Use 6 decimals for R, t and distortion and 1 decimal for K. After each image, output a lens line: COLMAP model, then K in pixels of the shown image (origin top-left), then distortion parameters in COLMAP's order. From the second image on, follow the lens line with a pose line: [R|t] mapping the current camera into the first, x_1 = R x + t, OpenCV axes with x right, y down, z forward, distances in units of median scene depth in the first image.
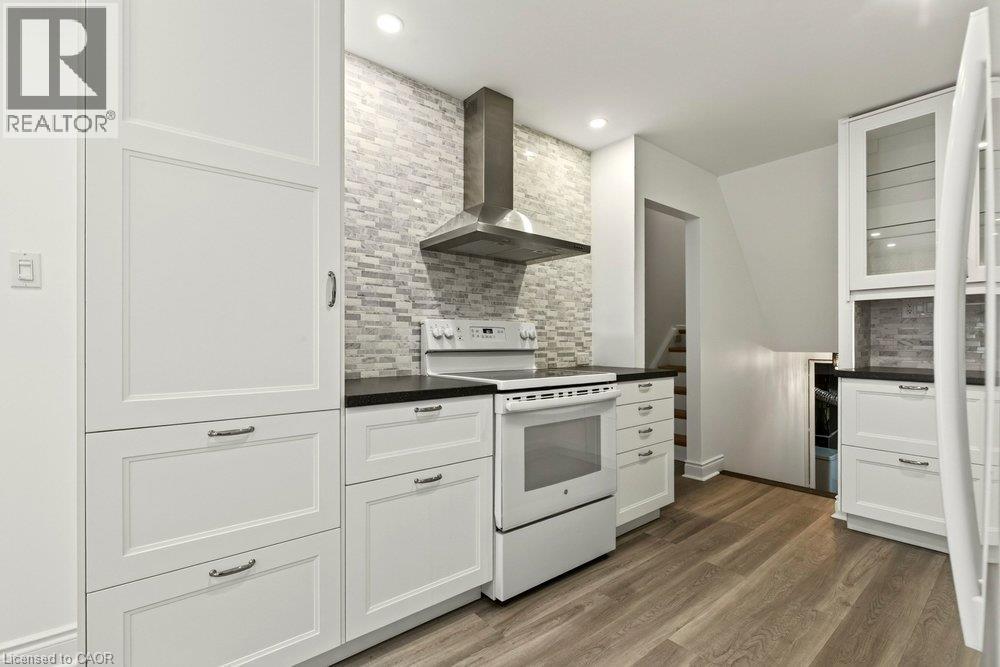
lens RADIAL K [[451.4, 0, 495.1], [0, 451.4, 338.1], [0, 0, 1]] dist [0.001097, 0.000393]
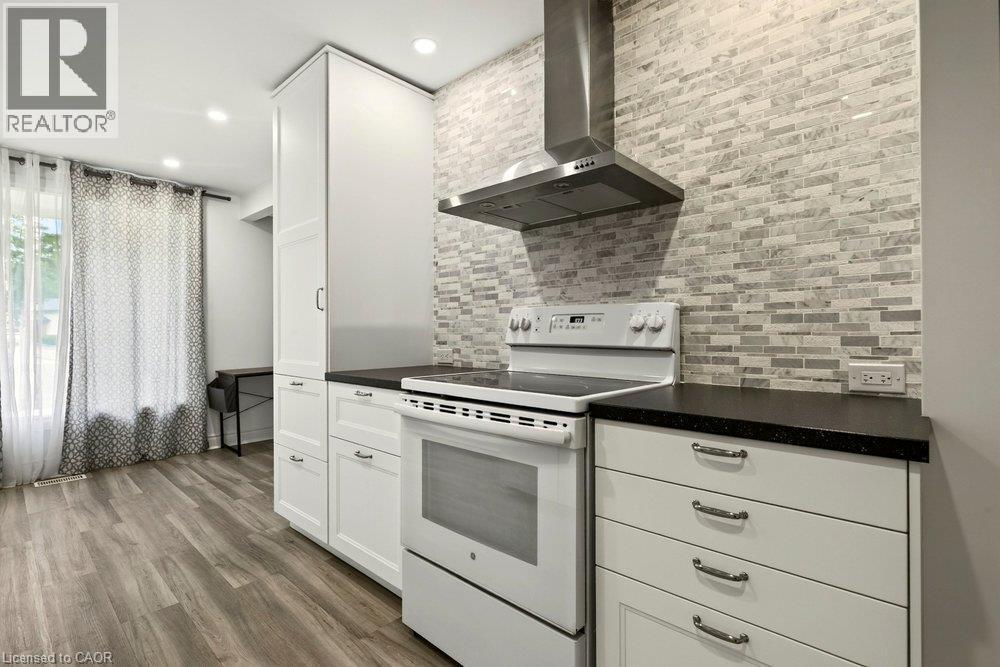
lens RADIAL K [[480.6, 0, 495.8], [0, 480.6, 327.1], [0, 0, 1]] dist [0.008040, -0.000907]
pose [[0.121340, -0.009905, -0.992562, 0.696893], [0.011400, 0.999898, -0.008585, 0.001289], [0.992546, -0.010274, 0.121440, 0.746984]]
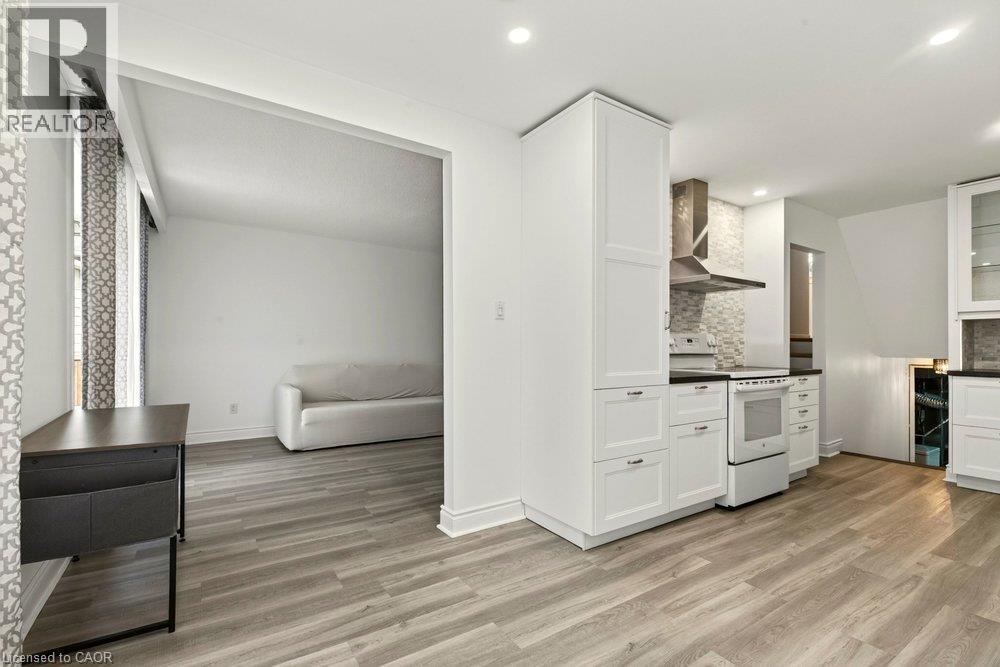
lens RADIAL K [[451.4, 0, 498.2], [0, 451.4, 340.0], [0, 0, 1]] dist [0.001097, 0.000393]
pose [[0.995278, 0.005466, -0.096916, -0.475138], [-0.006012, 0.999968, -0.005344, -0.006562], [0.096883, 0.005902, 0.995278, -0.503257]]
